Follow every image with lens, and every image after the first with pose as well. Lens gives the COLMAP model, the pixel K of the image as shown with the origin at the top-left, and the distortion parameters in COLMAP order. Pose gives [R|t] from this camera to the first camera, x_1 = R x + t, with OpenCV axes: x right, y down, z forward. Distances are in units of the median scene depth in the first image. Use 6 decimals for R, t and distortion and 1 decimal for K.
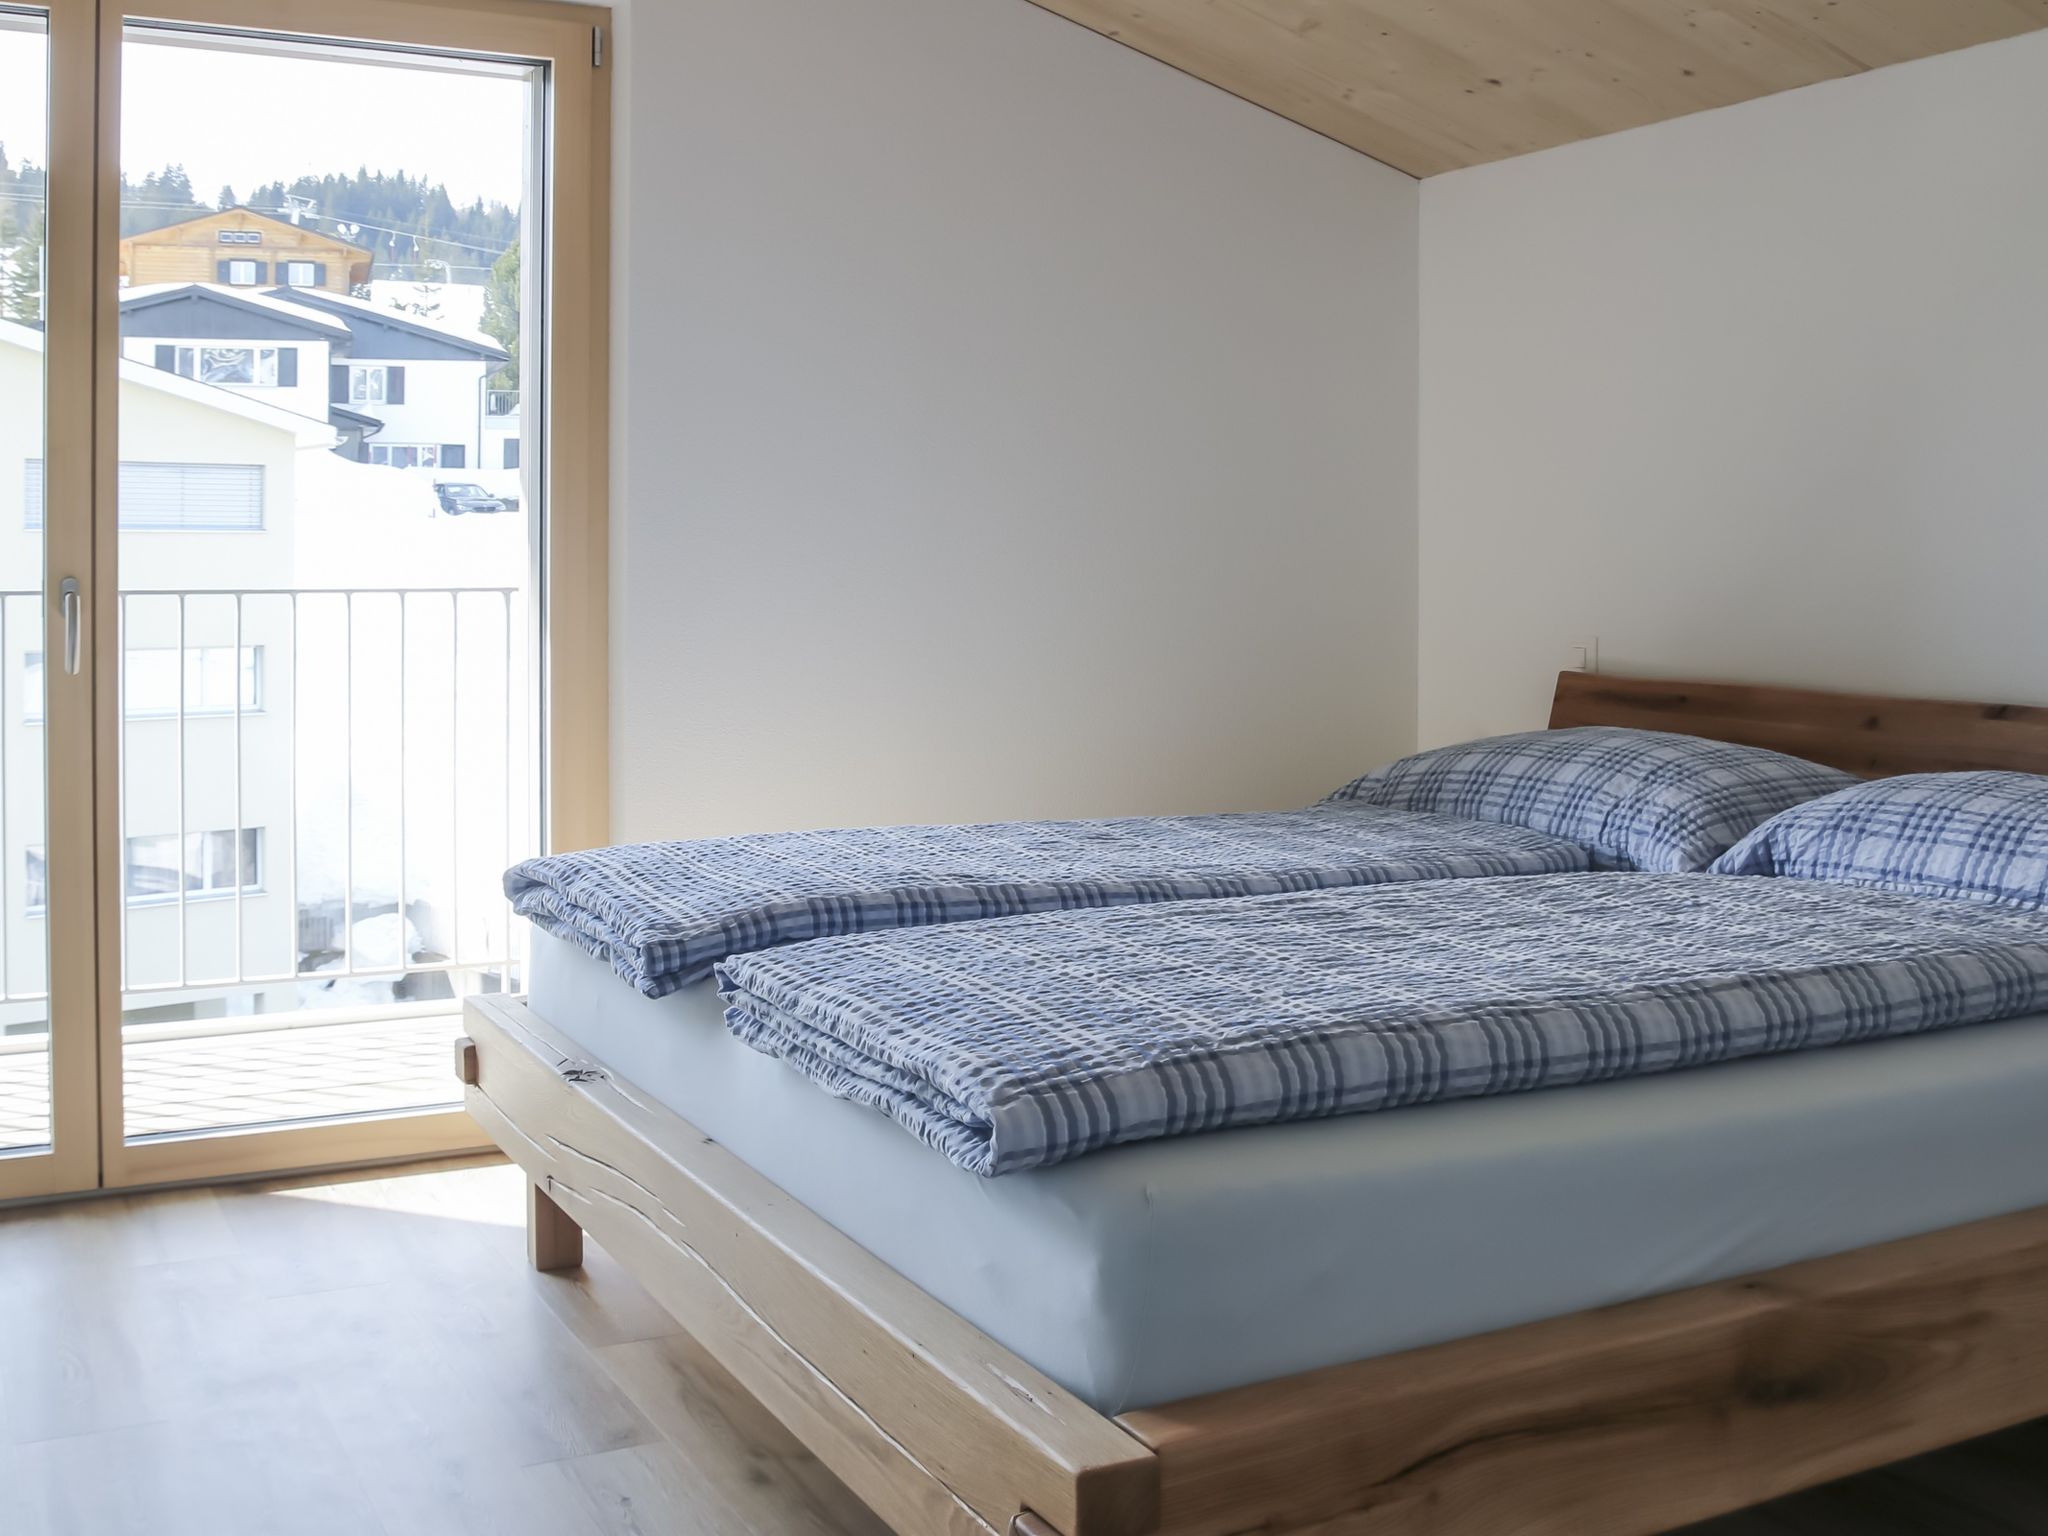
lens RADIAL K [[2072.5, 0, 1024.0], [0, 2072.5, 768.0], [0, 0, 1]] dist [0.007359, 0.001988]
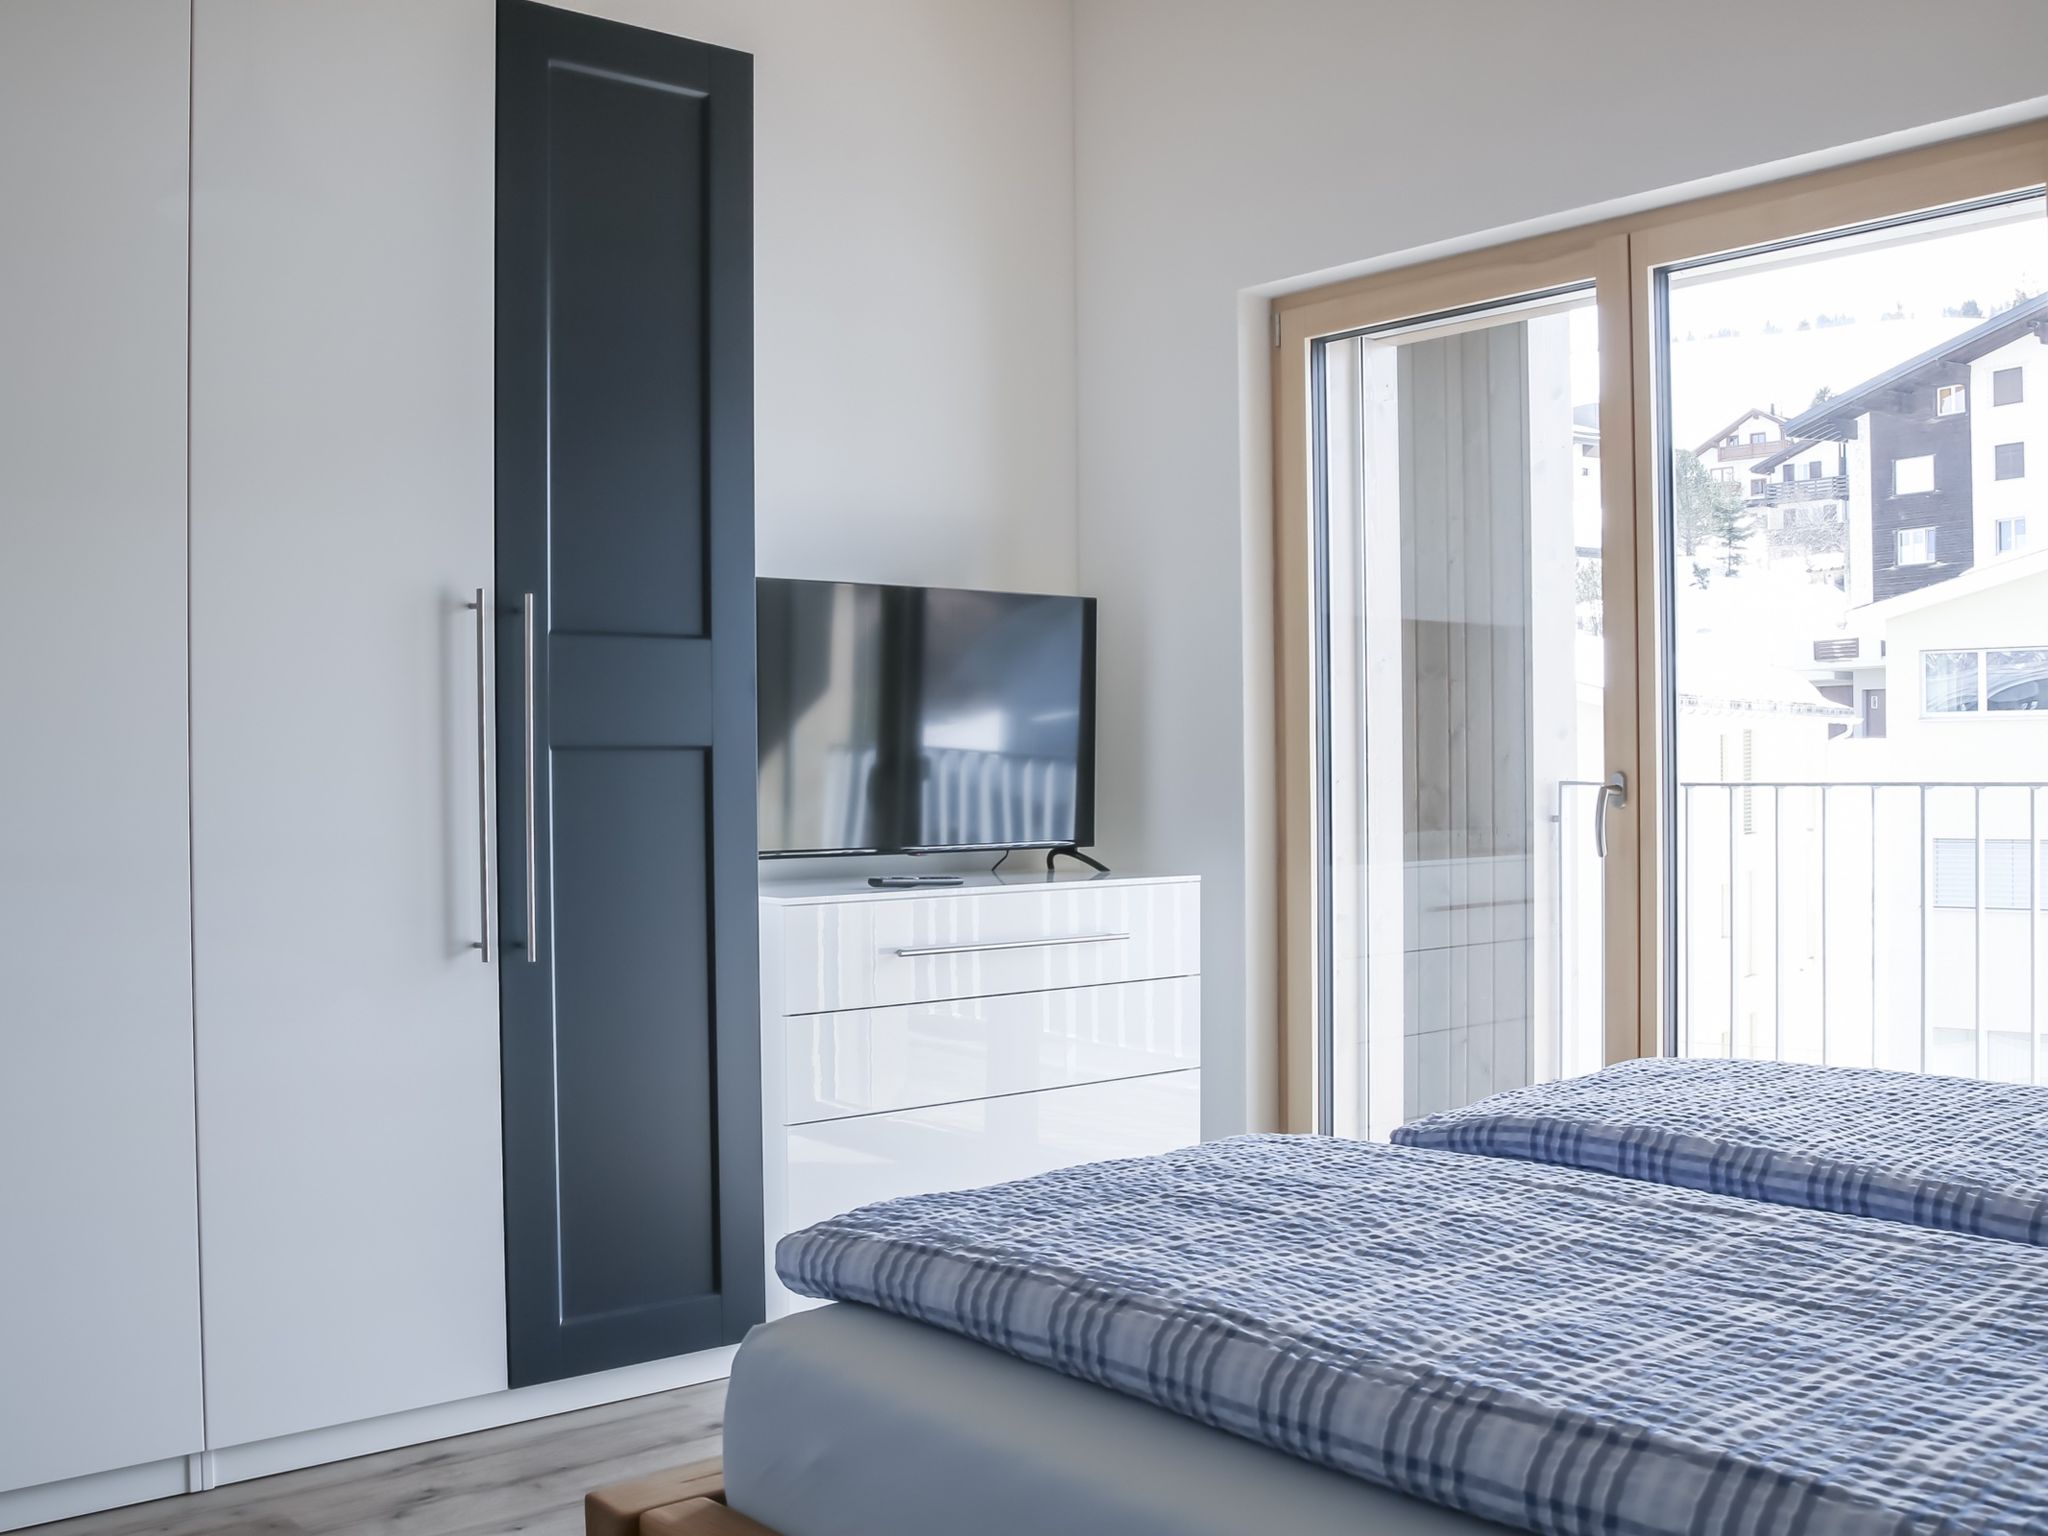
lens RADIAL K [[2072.5, 0, 1024.0], [0, 2072.5, 768.0], [0, 0, 1]] dist [0.007359, 0.001988]
pose [[0.201932, -0.006063, -0.979381, 0.631820], [-0.124377, 0.991726, -0.031783, -0.022005], [0.971470, 0.128230, 0.199507, 0.567687]]
